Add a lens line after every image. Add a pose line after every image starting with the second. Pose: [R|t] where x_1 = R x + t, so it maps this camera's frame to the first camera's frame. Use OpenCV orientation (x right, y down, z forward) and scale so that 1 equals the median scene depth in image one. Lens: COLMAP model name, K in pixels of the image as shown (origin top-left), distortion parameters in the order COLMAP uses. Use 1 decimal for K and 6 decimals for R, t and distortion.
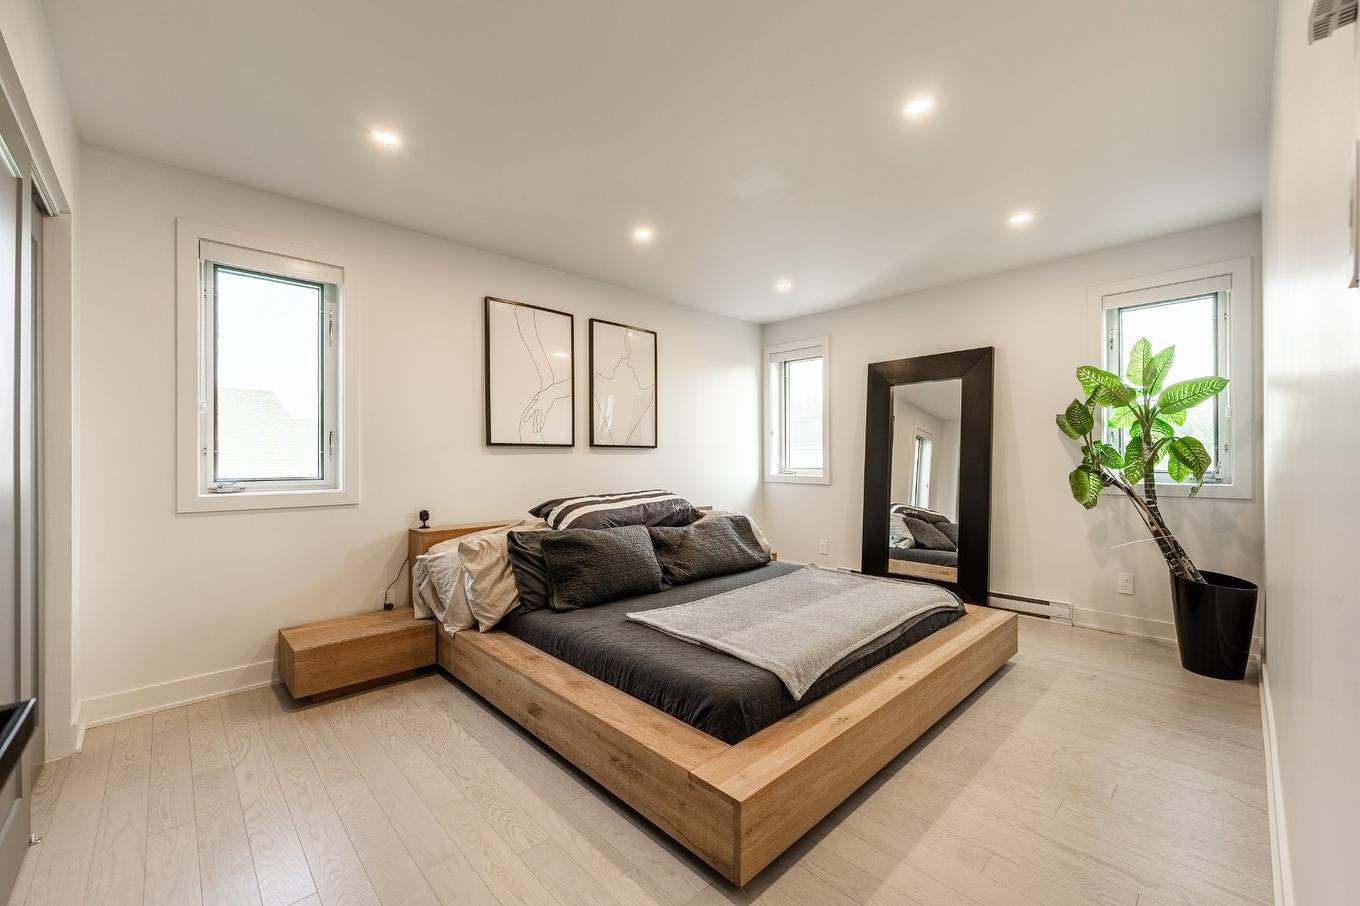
lens RADIAL K [[546.9, 0, 675.1], [0, 546.9, 458.2], [0, 0, 1]] dist [-0.004122, -0.000296]
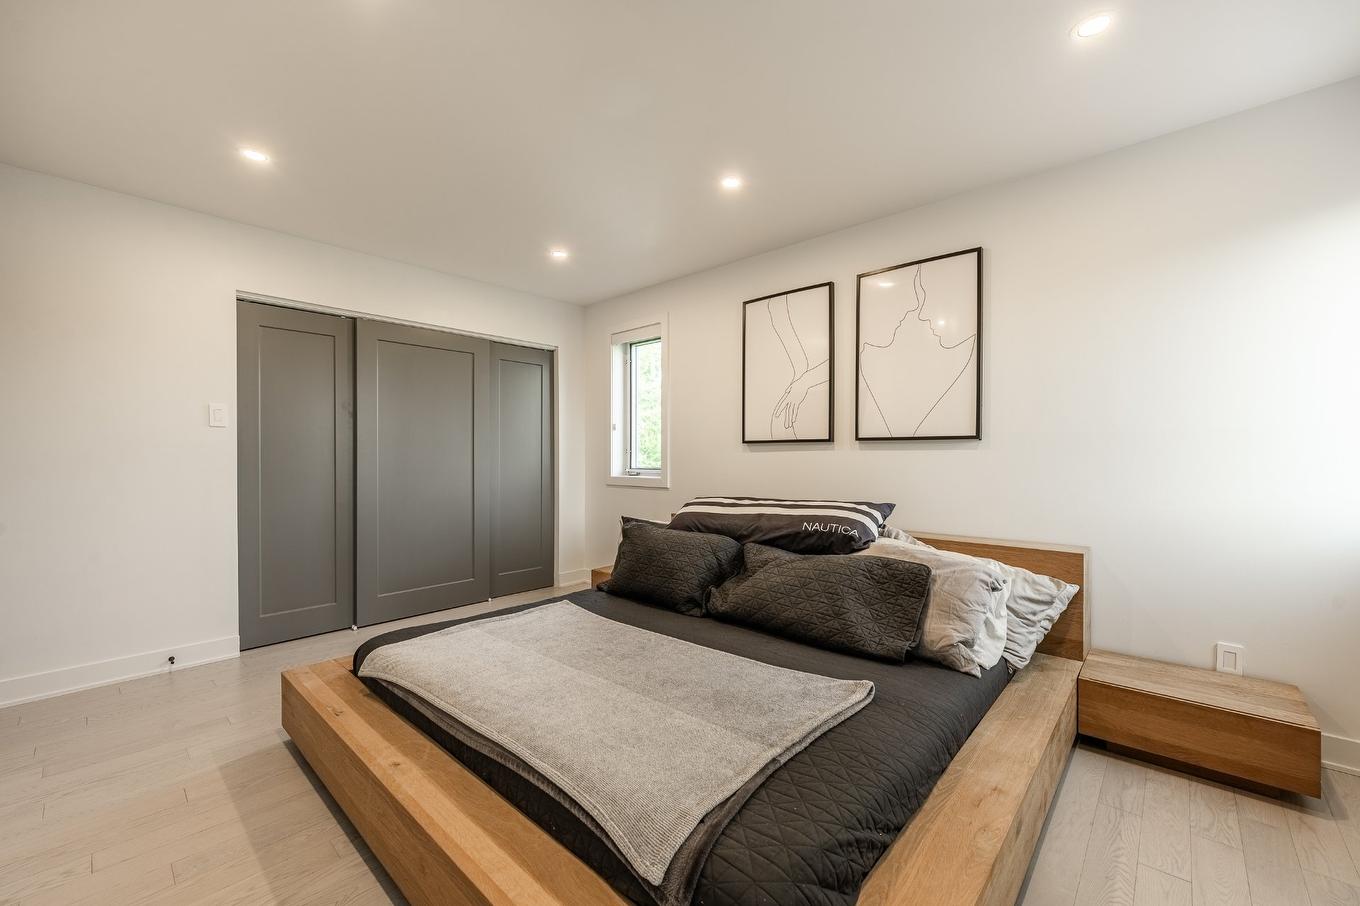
lens RADIAL K [[546.9, 0, 674.4], [0, 546.9, 453.0], [0, 0, 1]] dist [-0.004122, -0.000296]
pose [[0.063976, -0.002390, -0.997949, 0.704206], [-0.000988, 0.999996, -0.002459, -0.001798], [0.997951, 0.001143, 0.063974, 0.806291]]
